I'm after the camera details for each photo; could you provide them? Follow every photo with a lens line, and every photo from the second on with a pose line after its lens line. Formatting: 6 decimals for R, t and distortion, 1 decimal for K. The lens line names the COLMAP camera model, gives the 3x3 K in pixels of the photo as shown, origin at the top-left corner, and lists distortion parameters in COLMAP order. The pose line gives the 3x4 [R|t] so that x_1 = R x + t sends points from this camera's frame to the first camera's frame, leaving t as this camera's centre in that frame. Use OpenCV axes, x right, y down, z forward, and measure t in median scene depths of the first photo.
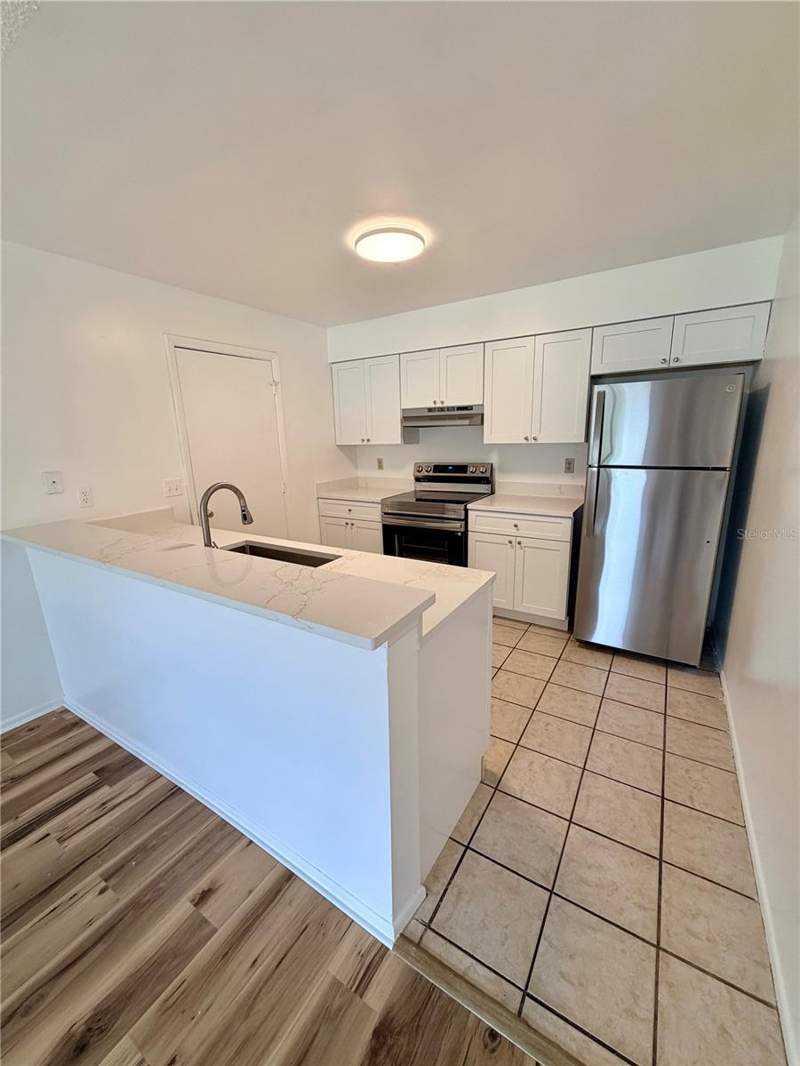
lens RADIAL K [[427.0, 0, 399.8], [0, 427.0, 532.5], [0, 0, 1]] dist [-0.000844, -0.000021]
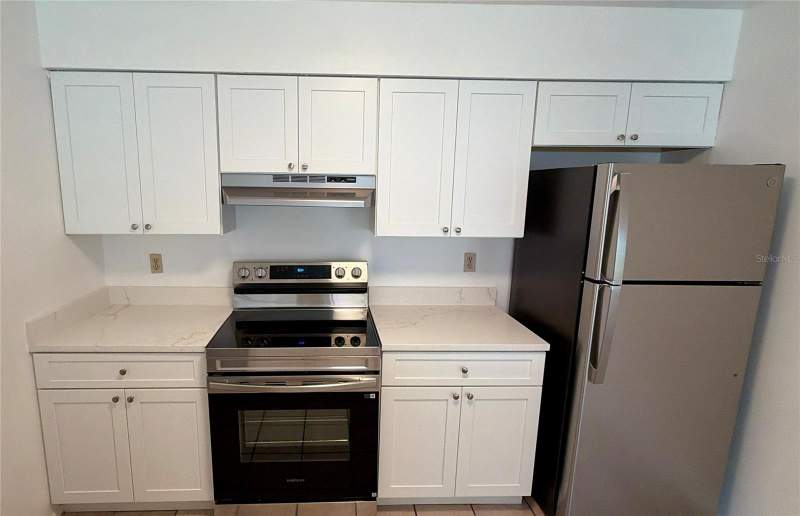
lens RADIAL K [[422.2, 0, 354.2], [0, 422.2, 260.6], [0, 0, 1]] dist [-0.002742, 0.000480]
pose [[0.829968, -0.060355, 0.554536, -0.164430], [0.095607, 0.994810, -0.034821, -0.142591], [-0.549557, 0.081918, 0.831431, 0.466859]]
